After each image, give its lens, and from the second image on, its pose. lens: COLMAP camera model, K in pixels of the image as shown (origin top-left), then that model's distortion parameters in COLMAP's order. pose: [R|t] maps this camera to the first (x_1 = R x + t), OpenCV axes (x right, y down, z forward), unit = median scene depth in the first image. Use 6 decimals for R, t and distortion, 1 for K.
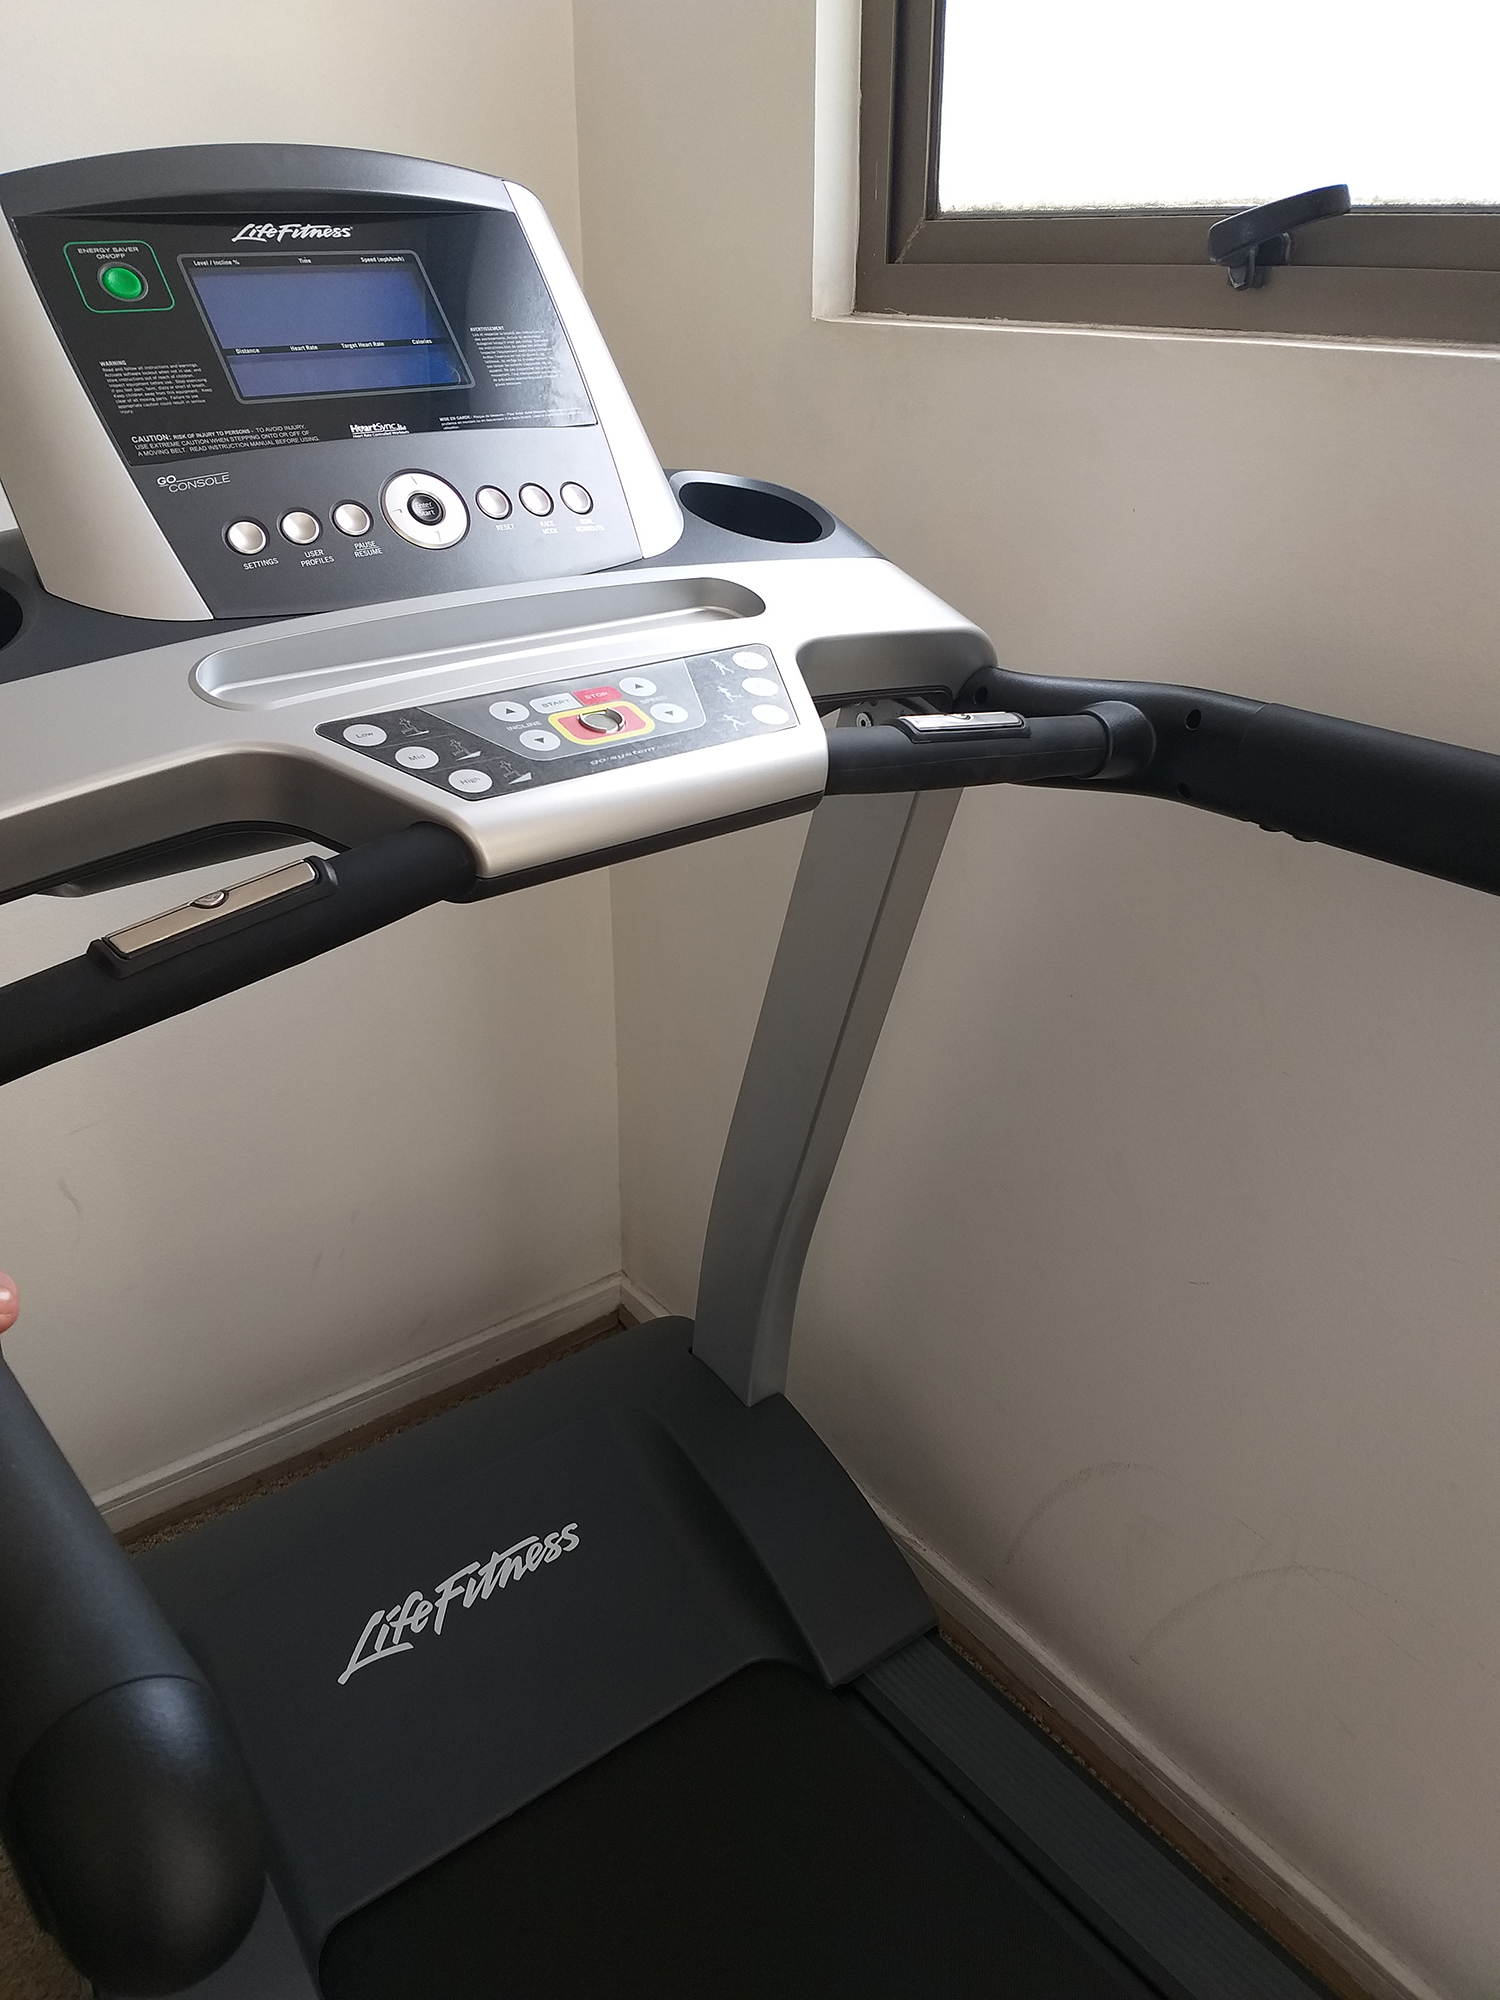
lens RADIAL K [[1592.8, 0, 743.2], [0, 1592.8, 1004.0], [0, 0, 1]] dist [0.081835, -0.124302]
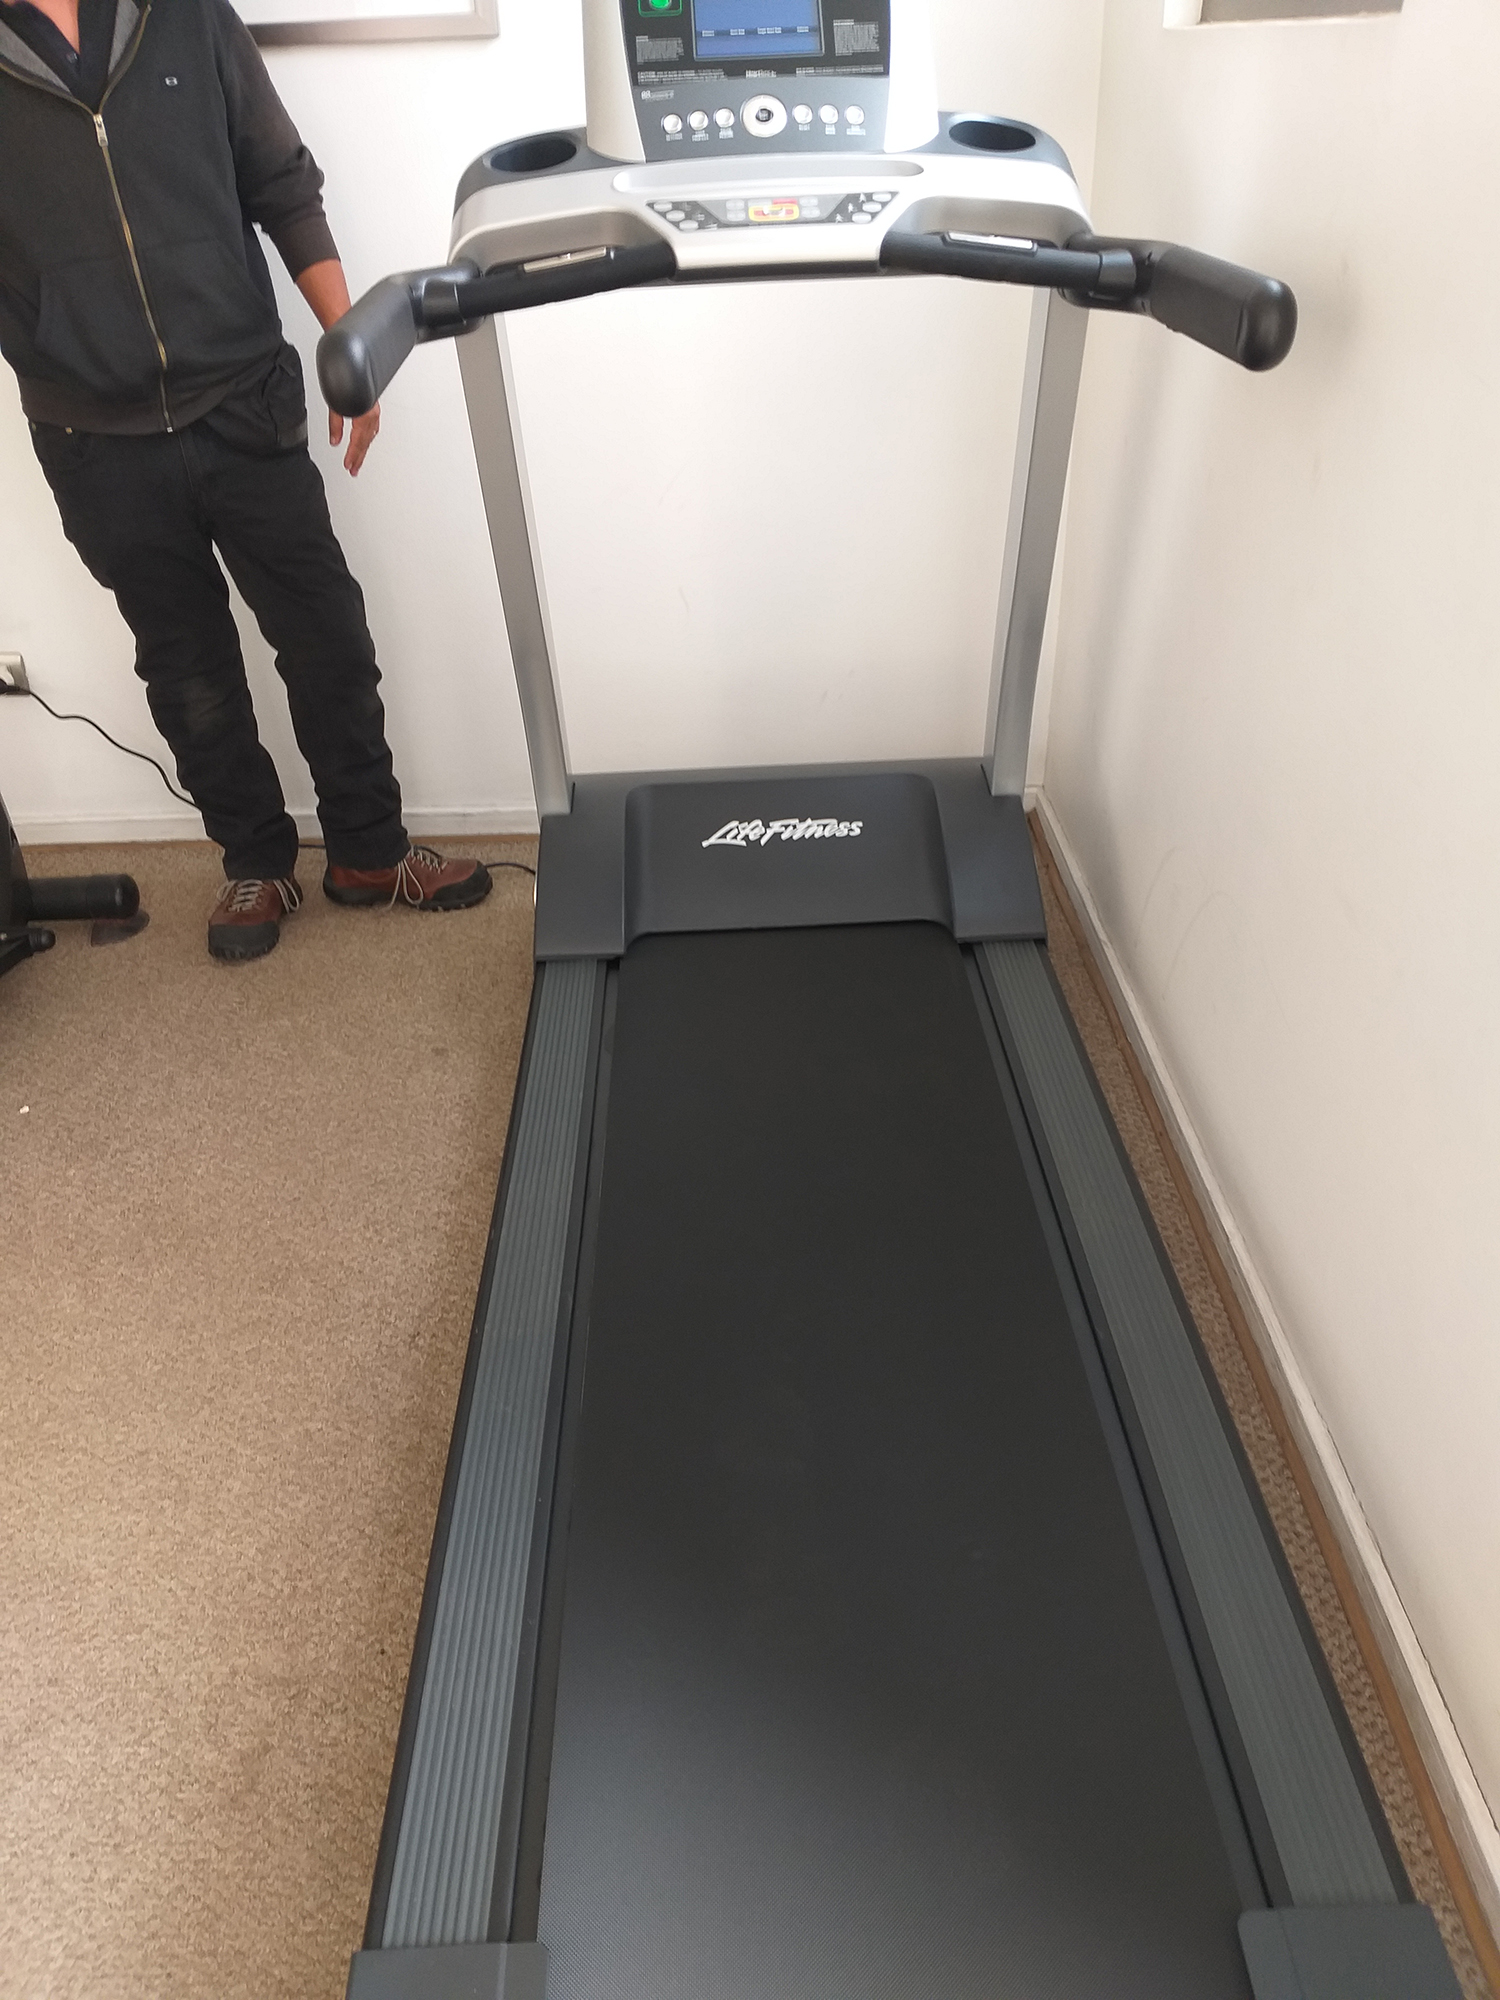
lens RADIAL K [[1592.8, 0, 743.2], [0, 1592.8, 1004.0], [0, 0, 1]] dist [0.081835, -0.124302]
pose [[0.816081, 0.288151, -0.500979, 0.944040], [-0.231026, 0.957219, 0.174235, 0.347220], [0.529753, -0.026451, 0.847739, -0.637432]]
